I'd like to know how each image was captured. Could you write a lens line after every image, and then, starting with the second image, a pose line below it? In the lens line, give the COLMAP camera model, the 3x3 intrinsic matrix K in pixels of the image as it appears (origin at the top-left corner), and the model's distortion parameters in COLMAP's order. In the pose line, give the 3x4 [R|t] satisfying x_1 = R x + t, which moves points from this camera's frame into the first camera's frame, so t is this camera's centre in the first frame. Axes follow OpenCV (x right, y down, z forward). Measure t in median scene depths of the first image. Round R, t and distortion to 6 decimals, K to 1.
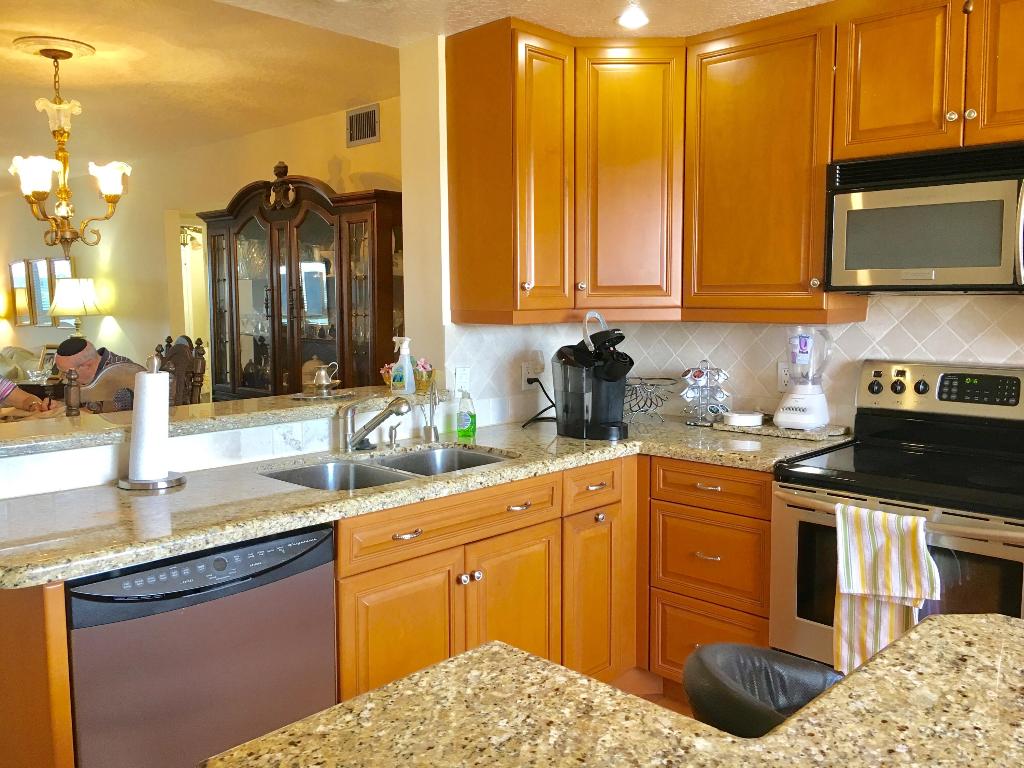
lens RADIAL K [[873.8, 0, 510.8], [0, 873.8, 384.1], [0, 0, 1]] dist [0.074160, -0.099513]
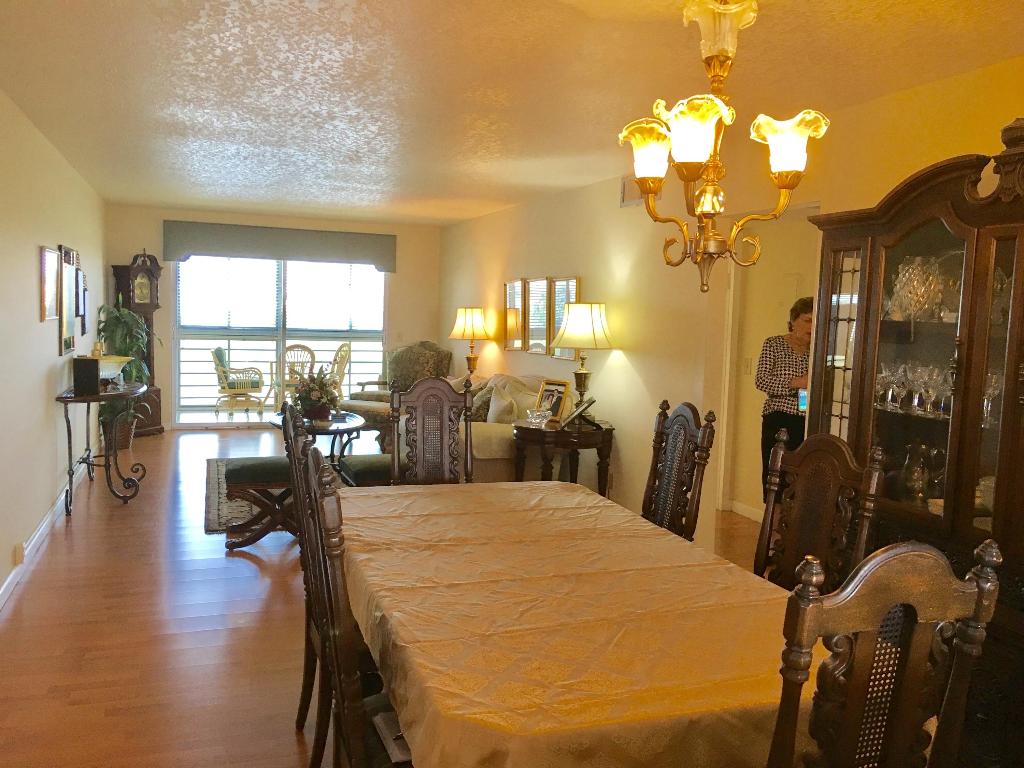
lens RADIAL K [[873.8, 0, 516.3], [0, 873.8, 377.6], [0, 0, 1]] dist [0.074160, -0.099513]
pose [[0.896542, 0.070566, -0.437301, -0.285088], [-0.082527, 0.996554, -0.008383, -0.056974], [0.435203, 0.043605, 0.899276, 0.358809]]
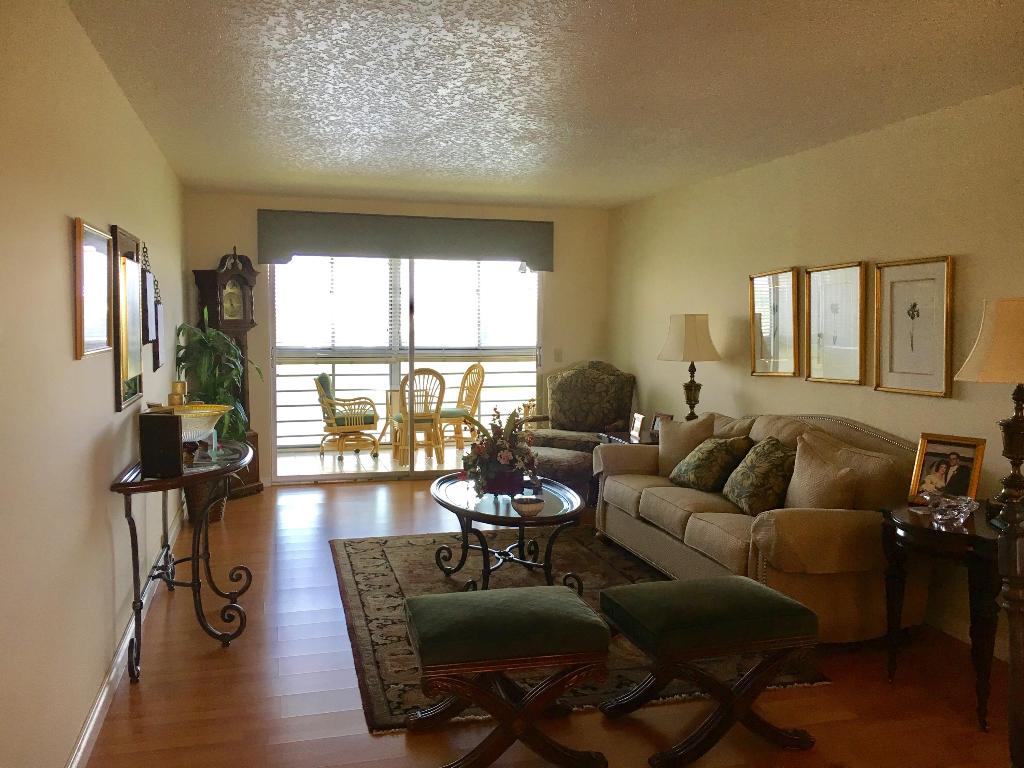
lens RADIAL K [[873.8, 0, 513.8], [0, 873.8, 382.6], [0, 0, 1]] dist [0.074160, -0.099513]
pose [[0.862088, 0.051454, -0.504139, -0.746228], [-0.063355, 0.997970, -0.006482, -0.085723], [0.502782, 0.037528, 0.863598, 0.722869]]
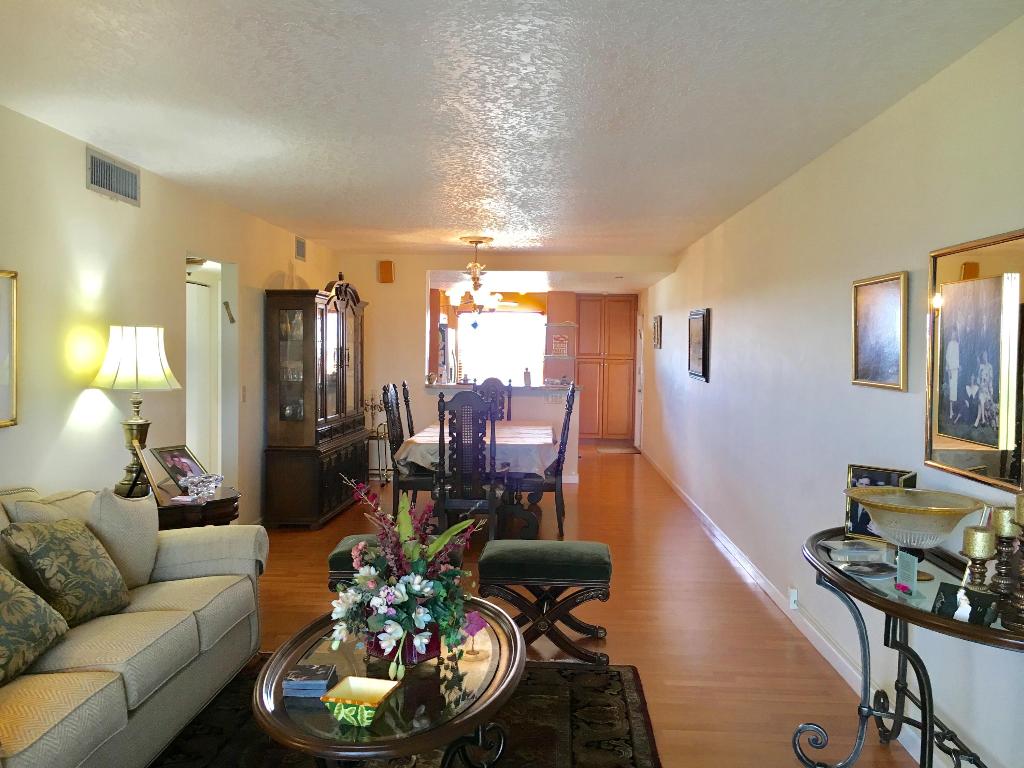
lens RADIAL K [[873.8, 0, 512.3], [0, 873.8, 386.8], [0, 0, 1]] dist [0.074160, -0.099513]
pose [[-0.660907, -0.035186, 0.749642, -1.687532], [0.068730, 0.991865, 0.107149, -0.190747], [-0.747314, 0.122339, -0.653112, 1.839191]]
